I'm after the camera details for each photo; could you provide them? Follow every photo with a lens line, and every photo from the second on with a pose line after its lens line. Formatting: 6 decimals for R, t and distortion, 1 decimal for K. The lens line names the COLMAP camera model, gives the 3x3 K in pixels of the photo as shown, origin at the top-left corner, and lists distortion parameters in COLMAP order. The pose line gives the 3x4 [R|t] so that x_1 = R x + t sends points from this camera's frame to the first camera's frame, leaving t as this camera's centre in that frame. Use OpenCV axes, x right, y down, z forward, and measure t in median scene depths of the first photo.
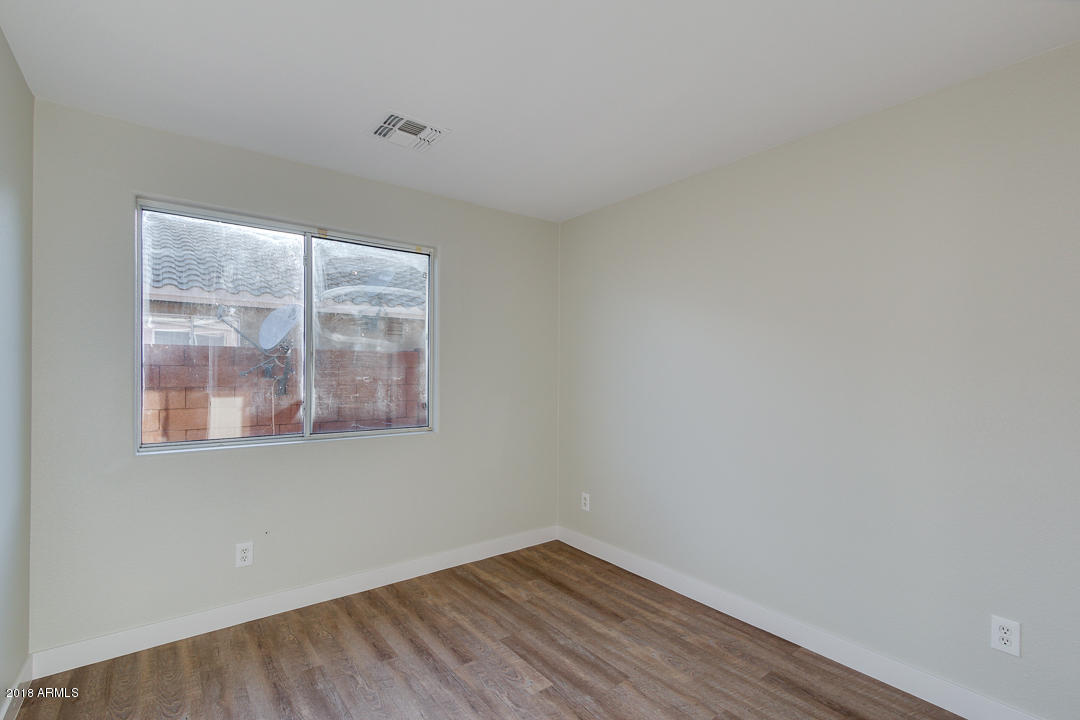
lens RADIAL K [[508.7, 0, 540.0], [0, 508.7, 360.0], [0, 0, 1]] dist [0.024346, -0.000028]
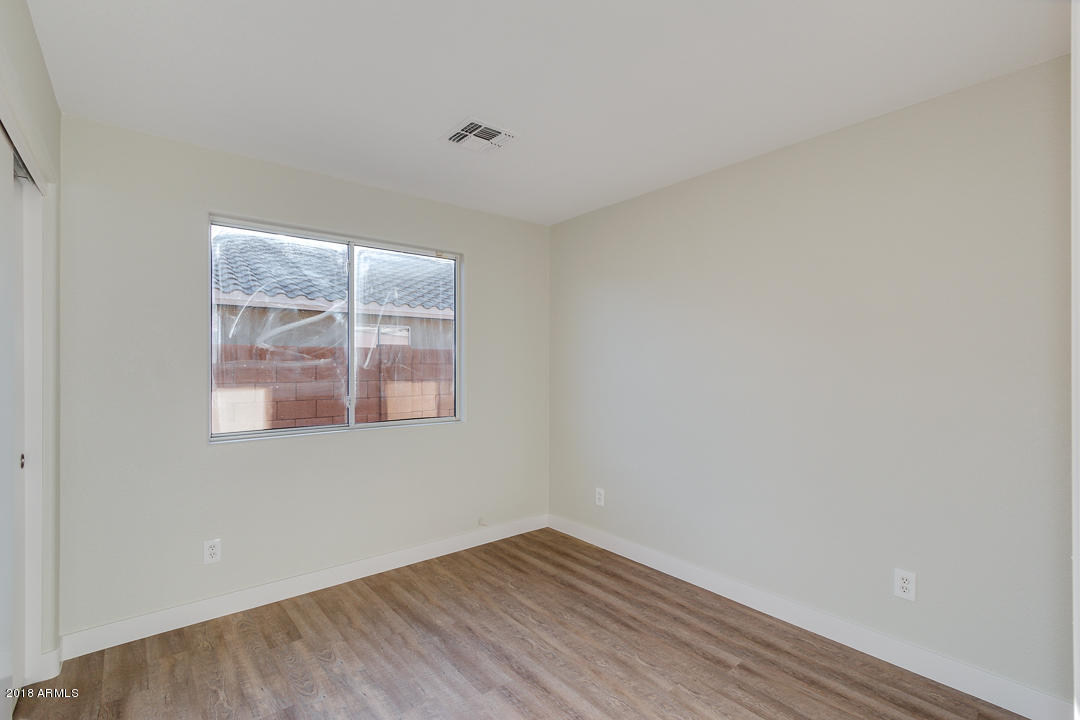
lens RADIAL K [[490.0, 0, 545.2], [0, 490.0, 361.1], [0, 0, 1]] dist [0.002312, -0.000241]
pose [[0.999168, -0.004122, 0.040582, -0.079171], [0.003711, 0.999941, 0.010198, -0.001678], [-0.040622, -0.010039, 0.999124, -0.062263]]
